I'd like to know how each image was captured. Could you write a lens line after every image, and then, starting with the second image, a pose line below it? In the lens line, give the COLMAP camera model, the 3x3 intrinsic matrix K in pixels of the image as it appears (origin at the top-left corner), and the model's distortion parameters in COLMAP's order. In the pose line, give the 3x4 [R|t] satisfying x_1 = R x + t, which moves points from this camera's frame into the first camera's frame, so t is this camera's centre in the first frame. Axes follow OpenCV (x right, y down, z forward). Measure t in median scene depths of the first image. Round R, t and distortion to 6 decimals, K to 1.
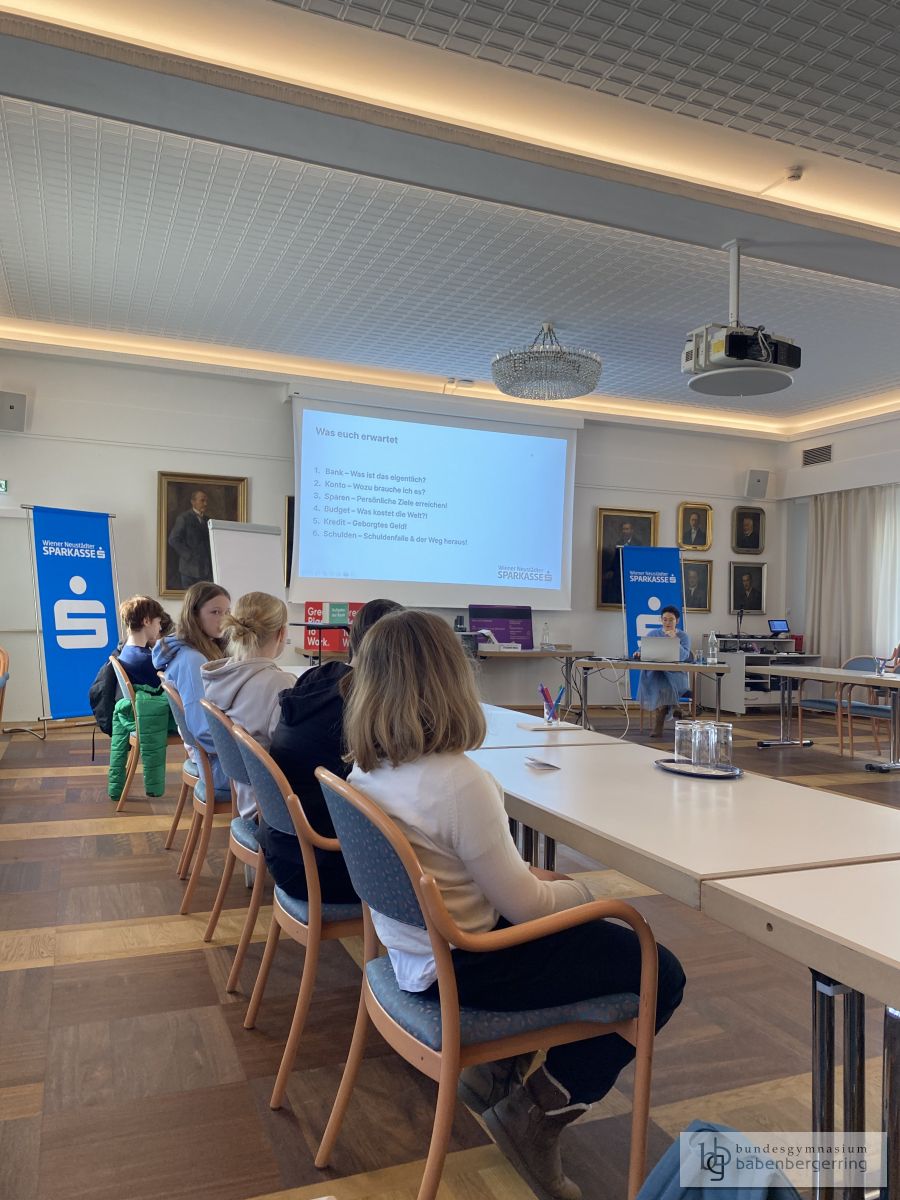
lens RADIAL K [[911.7, 0, 450.0], [0, 911.7, 600.0], [0, 0, 1]] dist [0.120417, -0.259998]
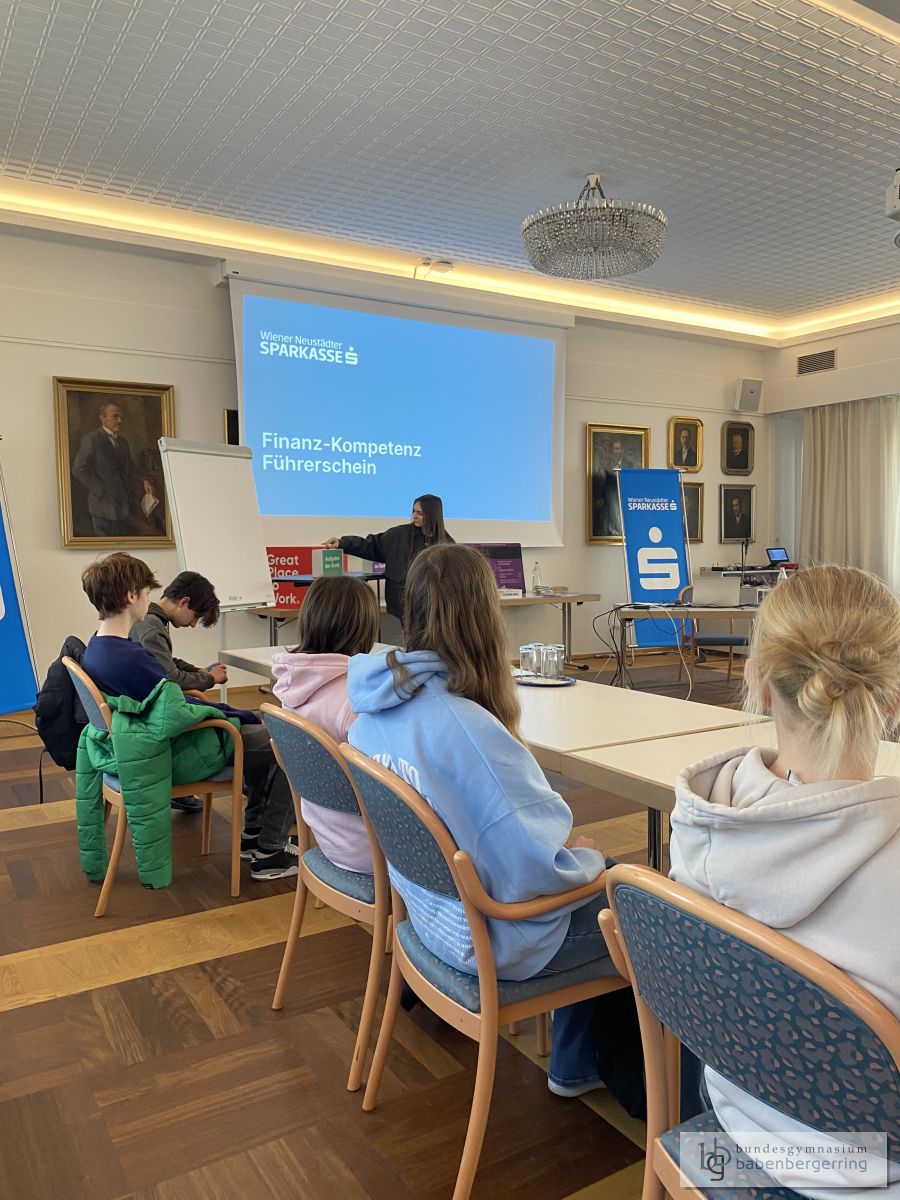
lens RADIAL K [[914.4, 0, 450.0], [0, 914.4, 600.0], [0, 0, 1]] dist [0.041803, -0.059267]
pose [[0.985199, -0.042253, 0.166123, -0.121673], [0.029376, 0.996424, 0.079224, -0.009576], [-0.168876, -0.073171, 0.982918, 0.191978]]
